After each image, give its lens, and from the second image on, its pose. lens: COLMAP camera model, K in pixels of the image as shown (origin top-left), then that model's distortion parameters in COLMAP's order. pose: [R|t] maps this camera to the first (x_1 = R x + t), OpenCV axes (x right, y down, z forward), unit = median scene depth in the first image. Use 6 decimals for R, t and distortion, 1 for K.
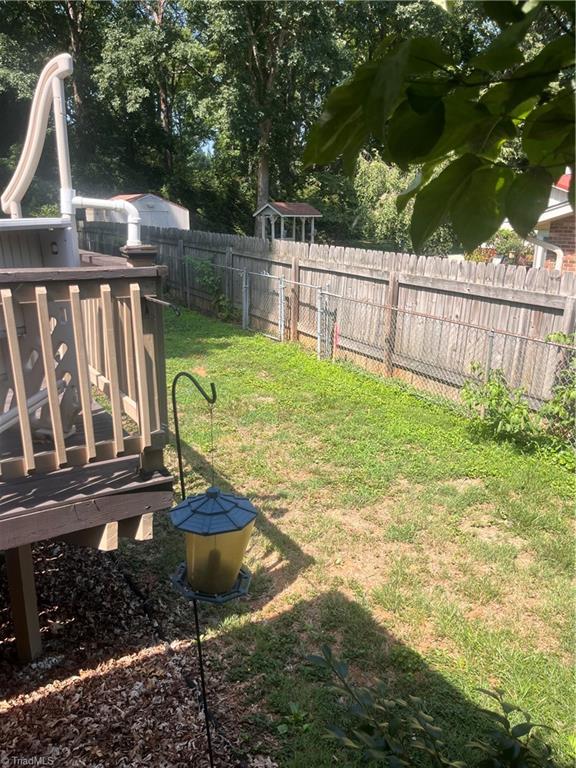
lens RADIAL K [[573.6, 0, 288.0], [0, 573.6, 384.0], [0, 0, 1]] dist [0.096693, -0.136898]
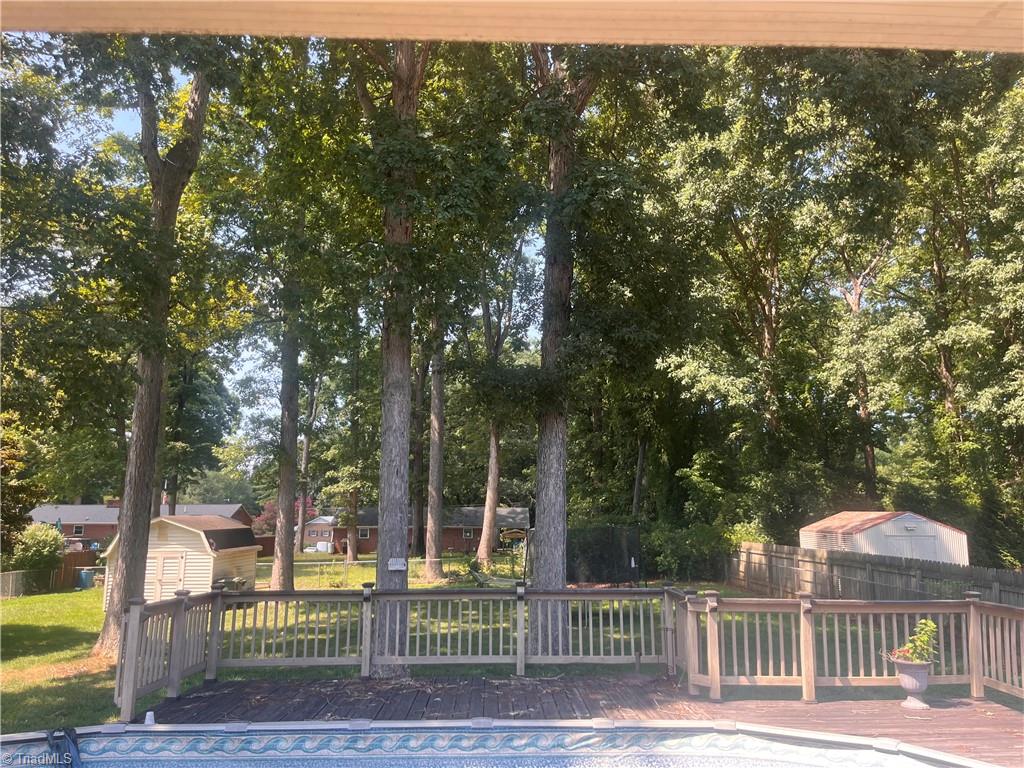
lens RADIAL K [[764.8, 0, 512.0], [0, 764.8, 384.0], [0, 0, 1]] dist [0.096693, -0.136898]
pose [[0.855267, -0.084990, -0.511171, -0.149863], [-0.149363, 0.904157, -0.400237, -0.011235], [0.496195, 0.418660, 0.760601, -0.046985]]
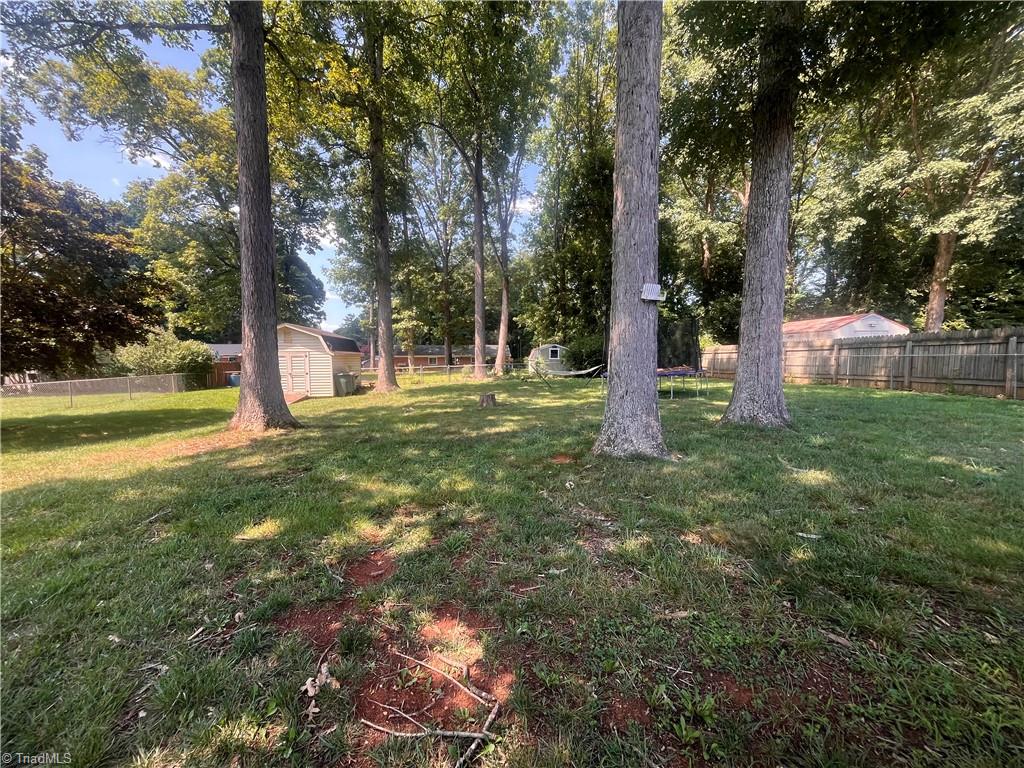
lens RADIAL K [[412.9, 0, 510.2], [0, 412.9, 389.0], [0, 0, 1]] dist [-0.001930, 0.000419]
pose [[0.895219, 0.026349, -0.444846, -0.462524], [-0.118791, 0.976239, -0.181233, -0.012209], [0.429501, 0.215087, 0.877079, 0.172445]]
